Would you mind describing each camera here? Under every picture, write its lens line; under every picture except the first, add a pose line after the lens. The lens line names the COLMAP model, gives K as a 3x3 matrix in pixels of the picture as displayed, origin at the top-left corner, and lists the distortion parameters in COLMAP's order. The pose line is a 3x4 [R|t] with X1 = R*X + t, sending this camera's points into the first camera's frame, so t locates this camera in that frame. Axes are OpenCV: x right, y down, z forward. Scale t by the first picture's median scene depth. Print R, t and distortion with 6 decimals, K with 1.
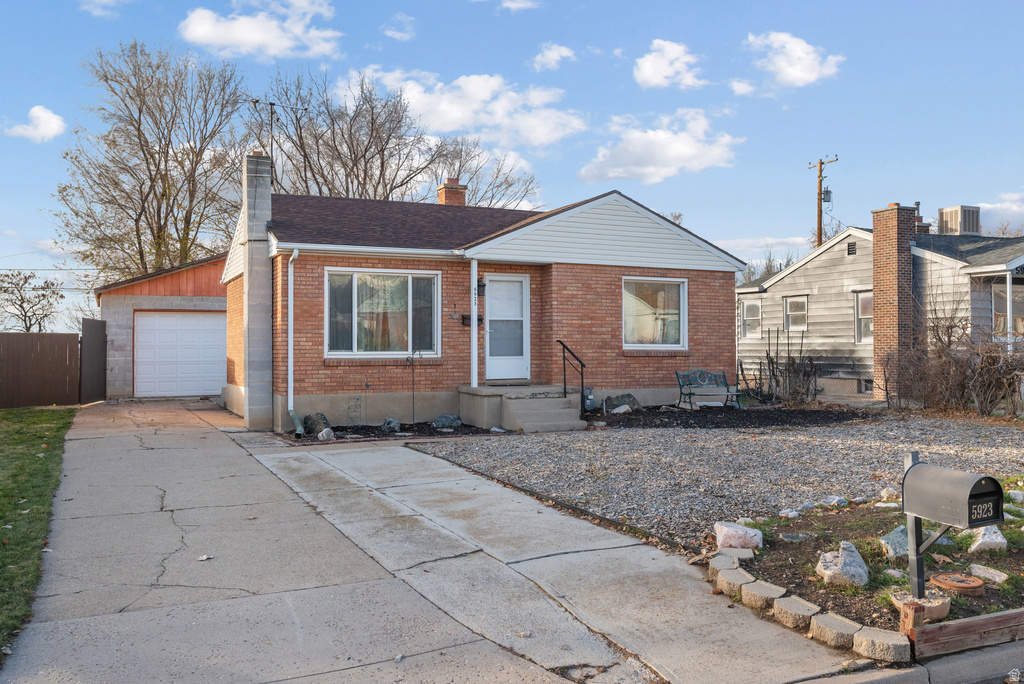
lens RADIAL K [[835.0, 0, 513.3], [0, 835.0, 338.4], [0, 0, 1]] dist [-0.004767, 0.004055]
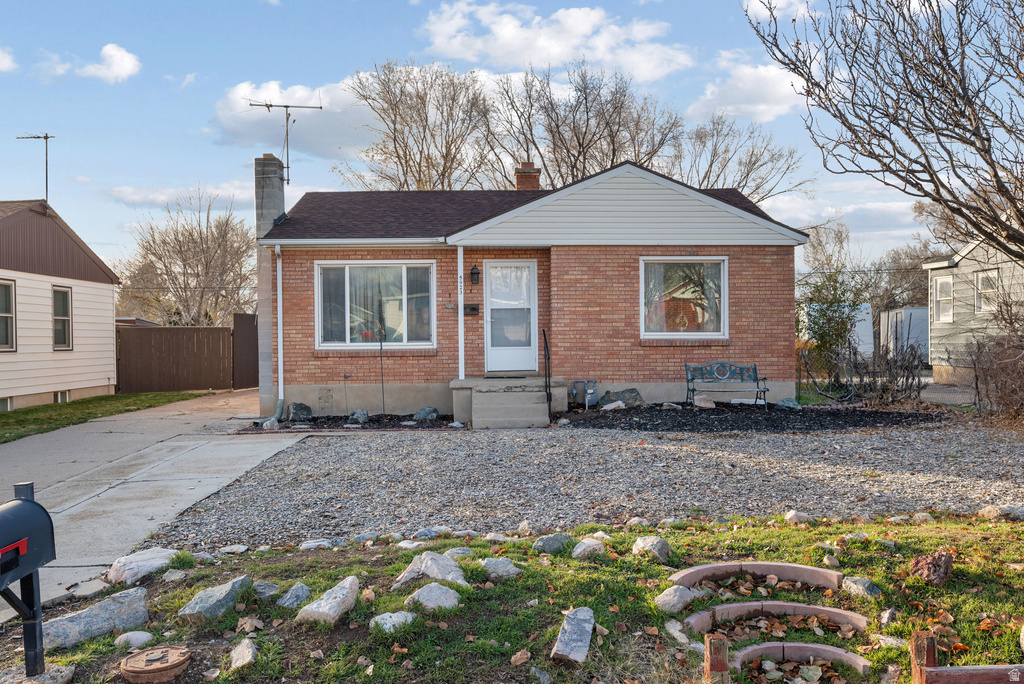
lens RADIAL K [[820.7, 0, 508.4], [0, 820.7, 344.0], [0, 0, 1]] dist [0.000411, -0.000726]
pose [[0.931526, -0.004402, -0.363647, 0.339111], [0.012654, 0.999714, 0.020313, -0.000677], [0.363454, -0.023524, 0.931315, 0.135407]]
